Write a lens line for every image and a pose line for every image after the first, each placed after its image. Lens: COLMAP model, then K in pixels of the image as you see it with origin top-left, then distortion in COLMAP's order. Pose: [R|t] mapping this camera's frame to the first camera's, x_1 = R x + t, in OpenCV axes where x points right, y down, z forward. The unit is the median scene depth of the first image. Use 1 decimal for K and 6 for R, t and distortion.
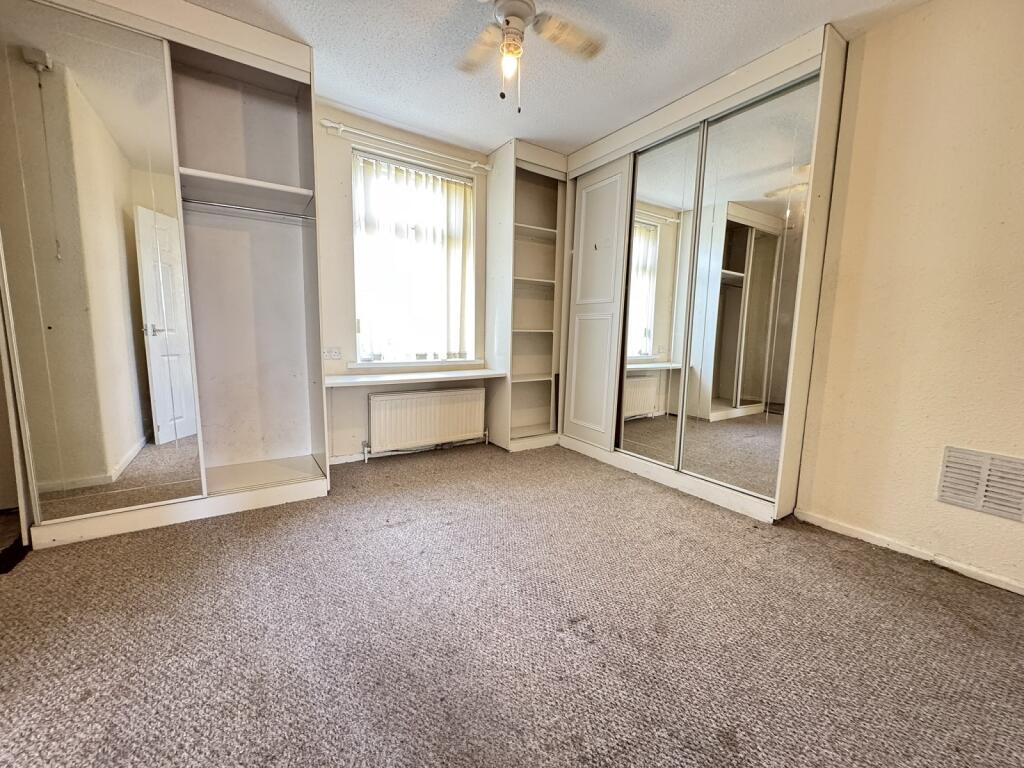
lens RADIAL K [[408.6, 0, 513.4], [0, 408.6, 384.2], [0, 0, 1]] dist [-0.006668, 0.000618]
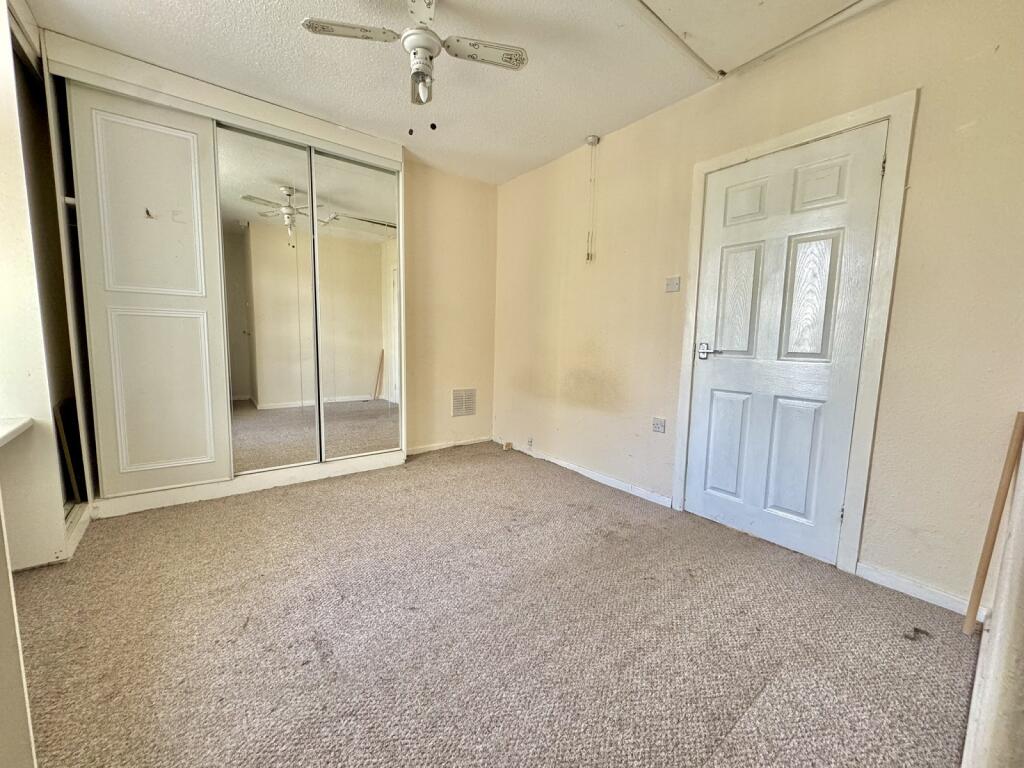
lens RADIAL K [[408.6, 0, 510.5], [0, 408.6, 384.1], [0, 0, 1]] dist [-0.006668, 0.000618]
pose [[-0.081575, -0.135546, 0.987407, -0.667119], [0.102135, 0.984356, 0.143565, -0.096747], [-0.991420, 0.112560, -0.066455, 0.529258]]
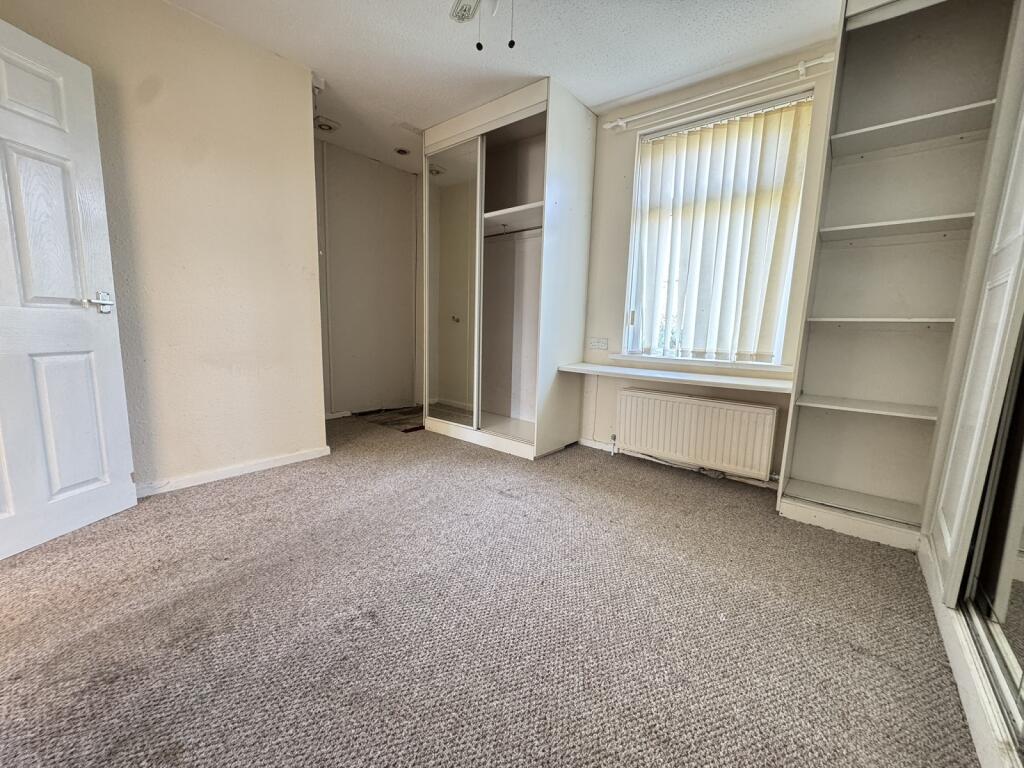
lens RADIAL K [[408.6, 0, 510.1], [0, 408.6, 384.3], [0, 0, 1]] dist [-0.006668, 0.000618]
pose [[0.285673, 0.123381, -0.950351, 0.533598], [-0.144480, 0.985888, 0.084564, -0.028187], [0.947373, 0.113149, 0.299468, 0.490778]]
